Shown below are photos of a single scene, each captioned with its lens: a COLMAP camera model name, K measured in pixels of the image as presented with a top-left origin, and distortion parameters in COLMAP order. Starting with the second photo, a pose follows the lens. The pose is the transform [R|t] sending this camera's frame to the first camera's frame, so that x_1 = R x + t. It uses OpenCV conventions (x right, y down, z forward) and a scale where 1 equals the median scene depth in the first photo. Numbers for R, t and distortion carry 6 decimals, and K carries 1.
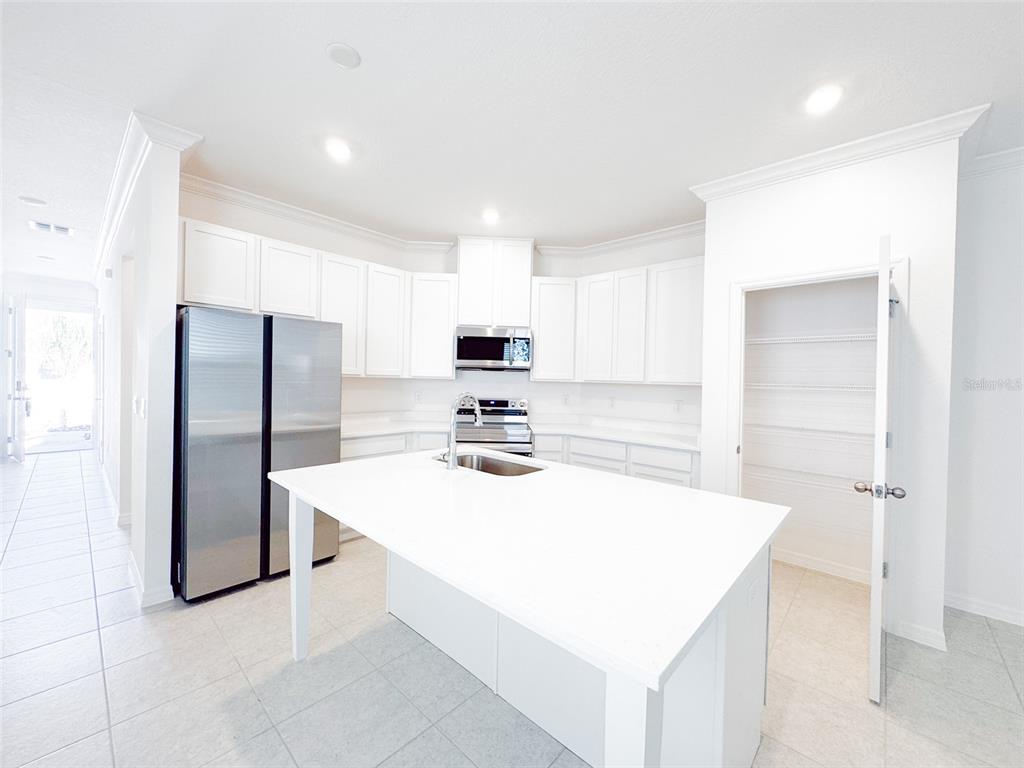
lens RADIAL K [[409.6, 0, 512.0], [0, 409.6, 383.5], [0, 0, 1]] dist [-0.002638, 0.000324]
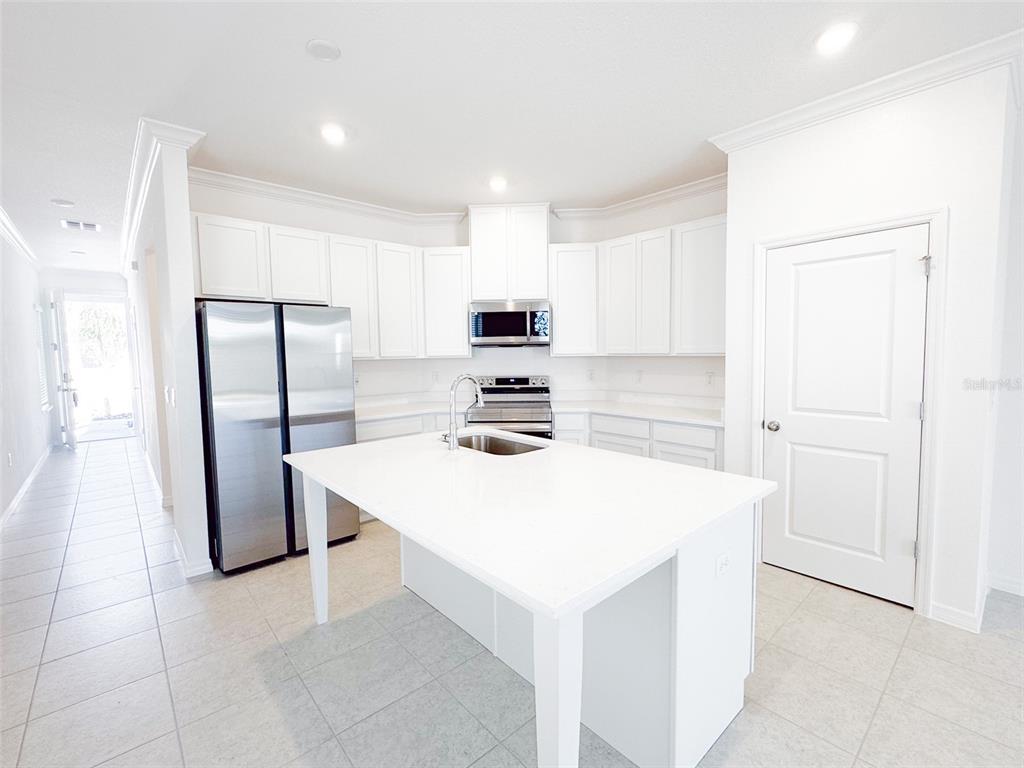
lens RADIAL K [[457.0, 0, 512.0], [0, 457.0, 384.0], [0, 0, 1]] dist [-0.000978, -0.000437]
pose [[0.994096, -0.029774, -0.104339, 0.074114], [0.036132, 0.997569, 0.059584, -0.010364], [0.102311, -0.063003, 0.992755, -0.067348]]
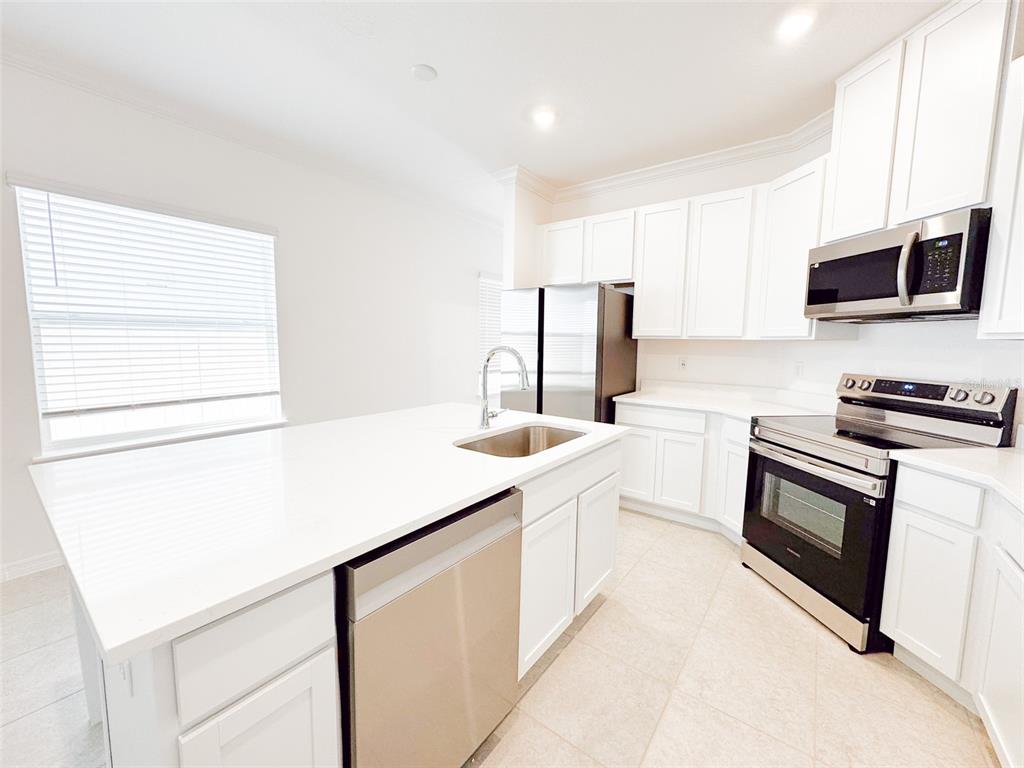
lens RADIAL K [[409.6, 0, 512.0], [0, 409.6, 383.5], [0, 0, 1]] dist [-0.002638, 0.000324]
pose [[0.092037, 0.083457, -0.992252, 0.463413], [-0.021765, 0.996412, 0.081788, 0.014871], [0.995518, 0.014069, 0.093523, 0.582226]]
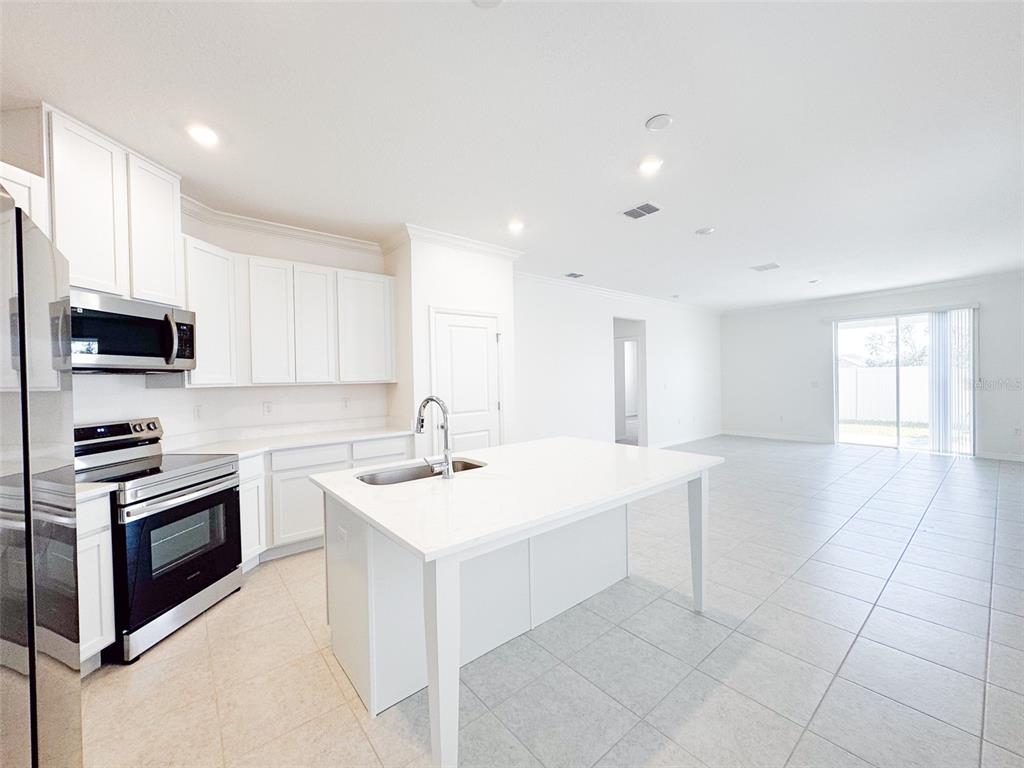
lens RADIAL K [[409.6, 0, 512.0], [0, 409.6, 383.5], [0, 0, 1]] dist [-0.002638, 0.000324]
pose [[0.134624, -0.039230, 0.990120, -0.627944], [0.036838, 0.998723, 0.034562, -0.019577], [-0.990212, 0.031821, 0.135898, 0.432872]]
